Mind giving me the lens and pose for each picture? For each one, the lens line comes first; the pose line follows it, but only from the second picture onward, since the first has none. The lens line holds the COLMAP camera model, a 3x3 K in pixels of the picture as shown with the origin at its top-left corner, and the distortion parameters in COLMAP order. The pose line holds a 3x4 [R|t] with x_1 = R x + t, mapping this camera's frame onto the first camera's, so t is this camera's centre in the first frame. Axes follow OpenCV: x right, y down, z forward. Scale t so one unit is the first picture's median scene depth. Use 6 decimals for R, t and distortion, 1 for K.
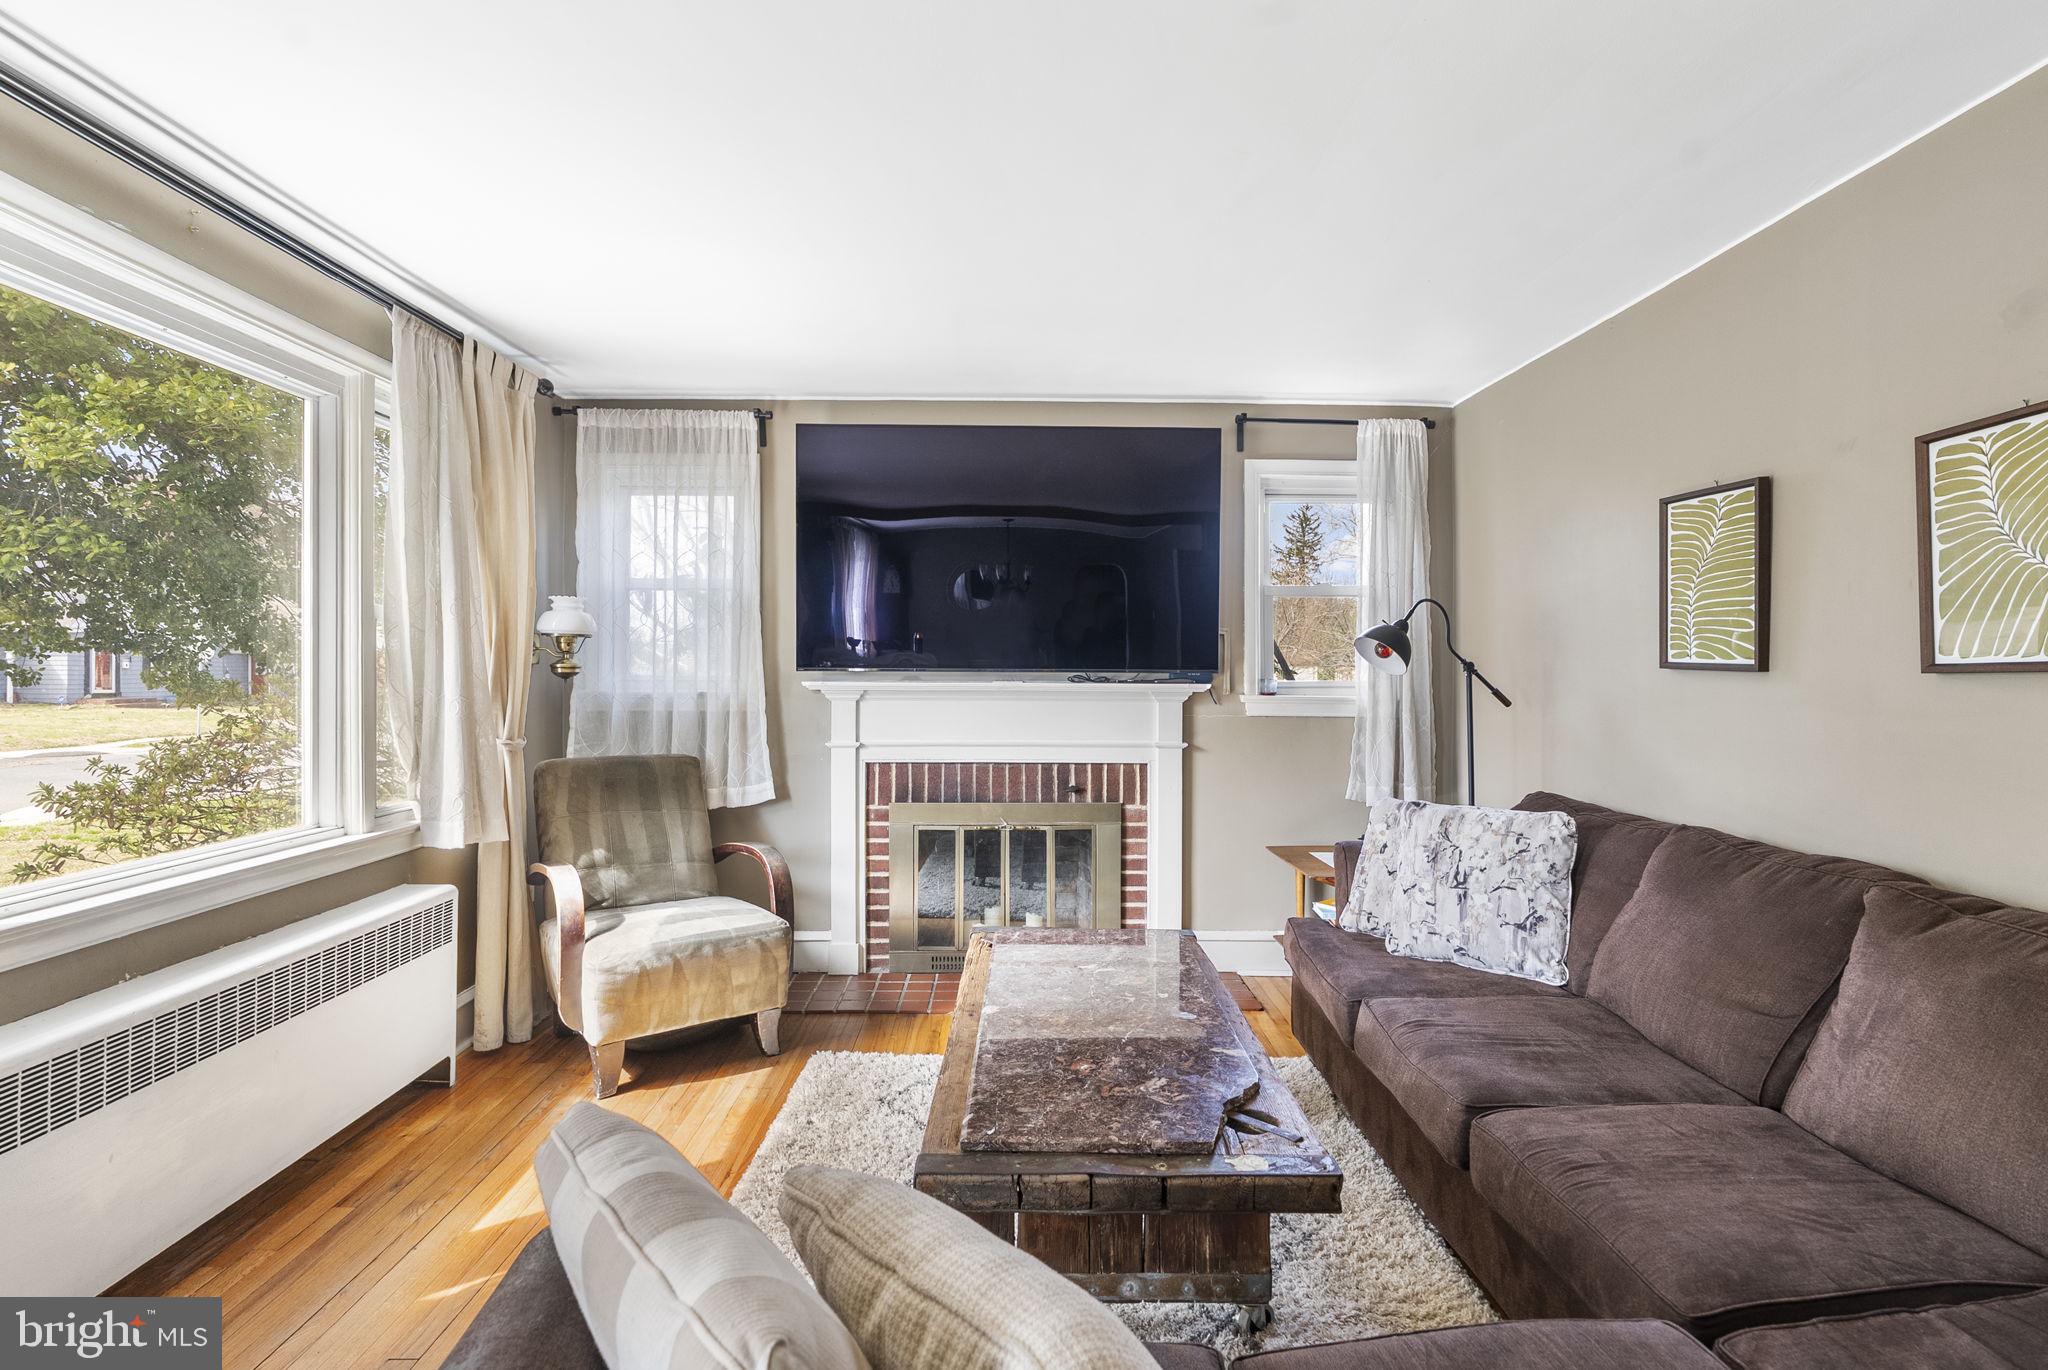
lens RADIAL K [[1001.3, 0, 1029.1], [0, 1001.3, 678.3], [0, 0, 1]] dist [-0.006682, 0.000710]
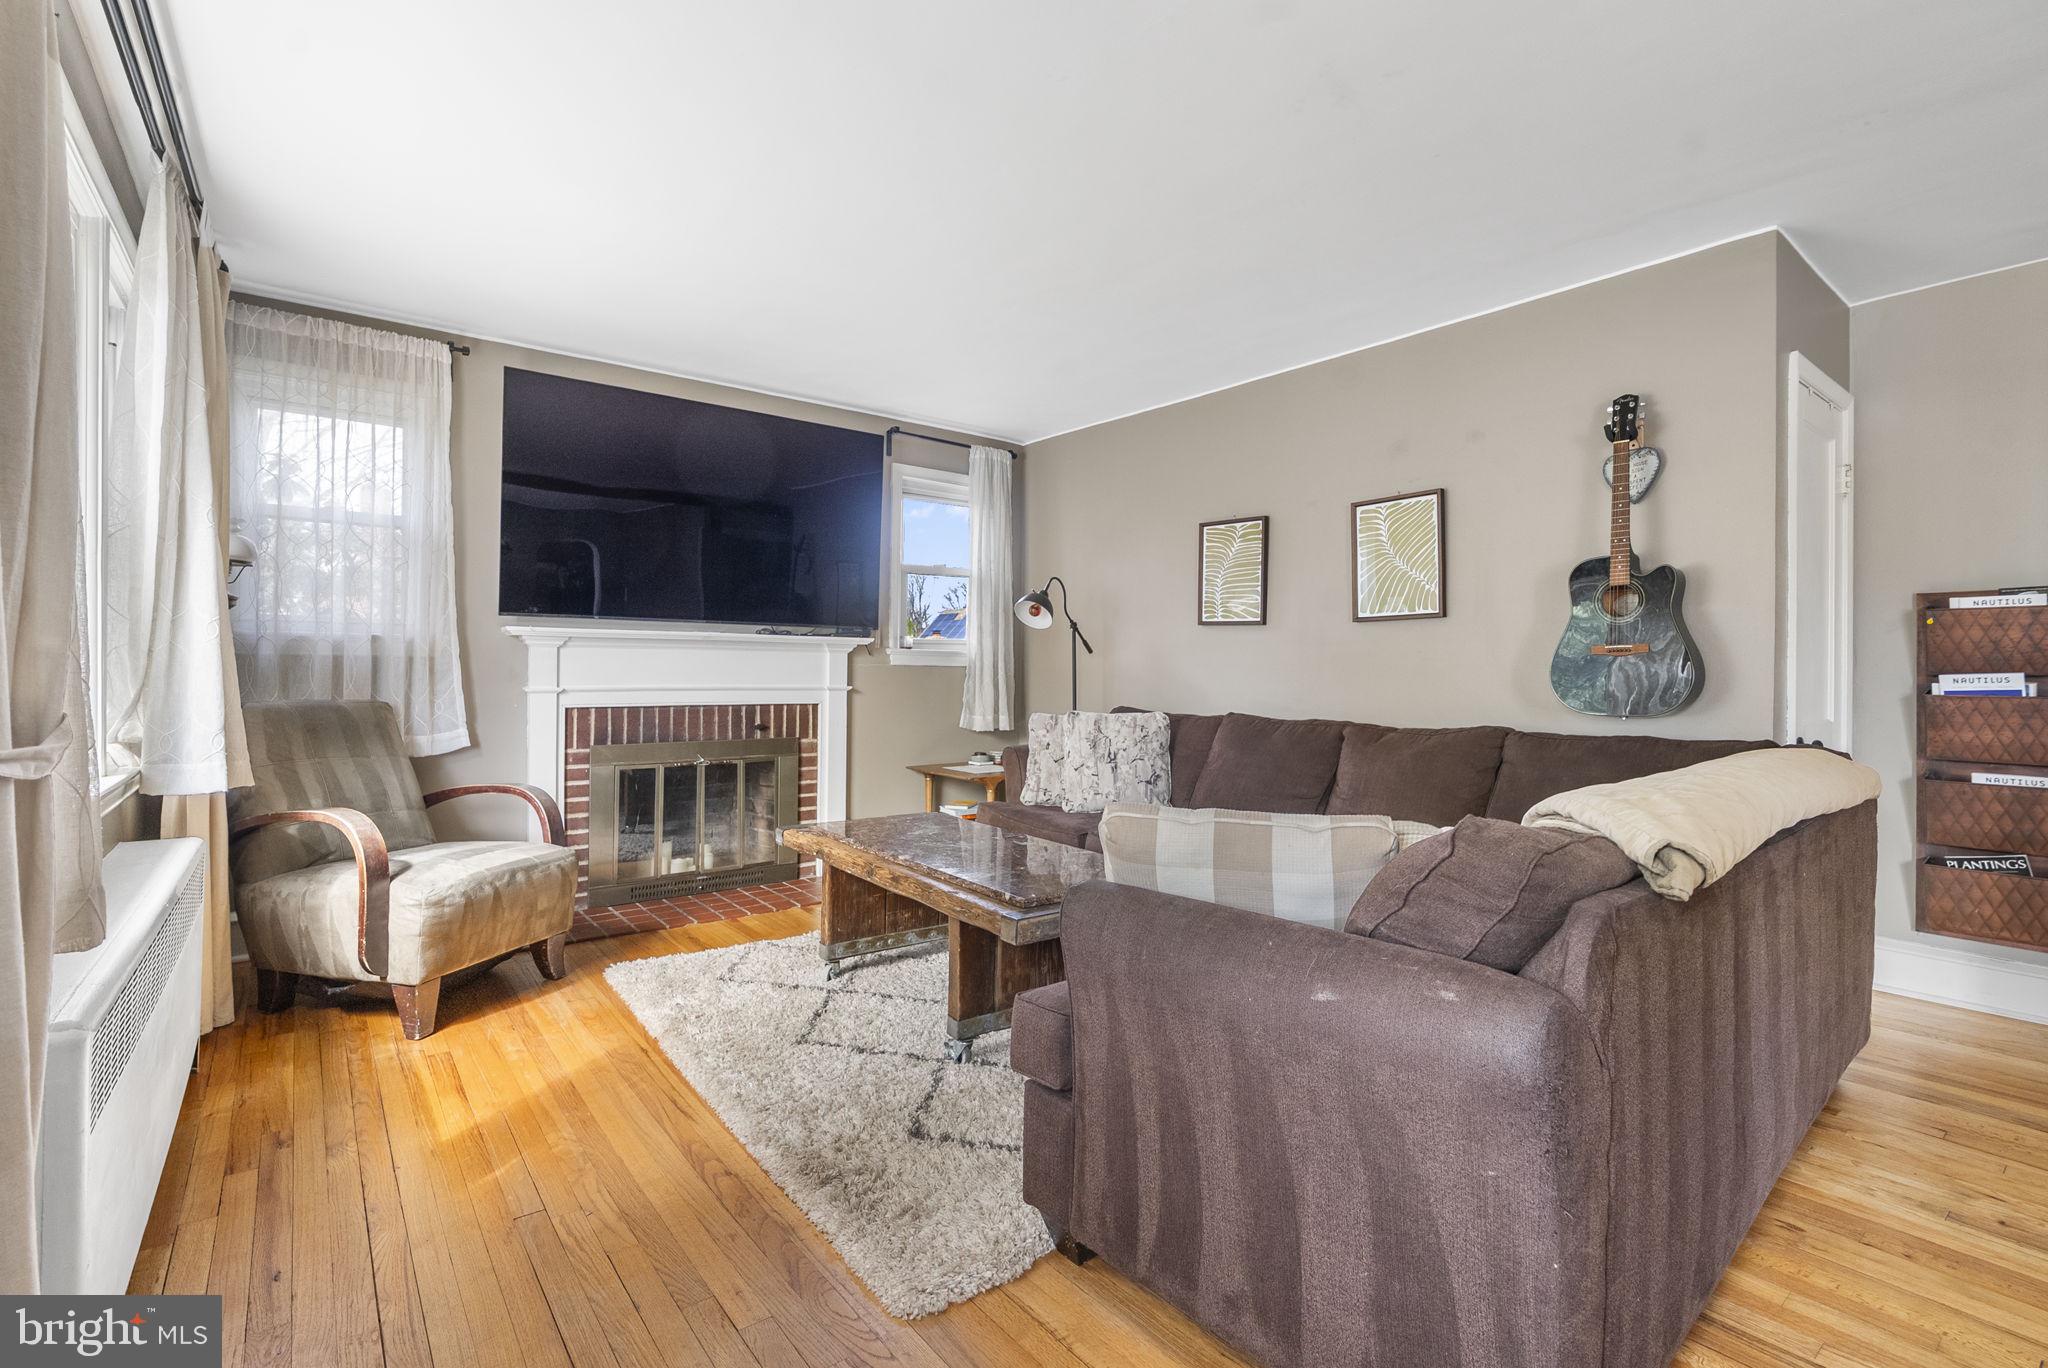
lens RADIAL K [[933.4, 0, 1022.2], [0, 933.4, 675.8], [0, 0, 1]] dist [-0.007634, 0.001923]
pose [[0.802174, -0.000466, 0.597090, -0.366831], [-0.002495, 0.999988, 0.004131, 0.047441], [-0.597085, -0.004804, 0.802164, -0.049816]]
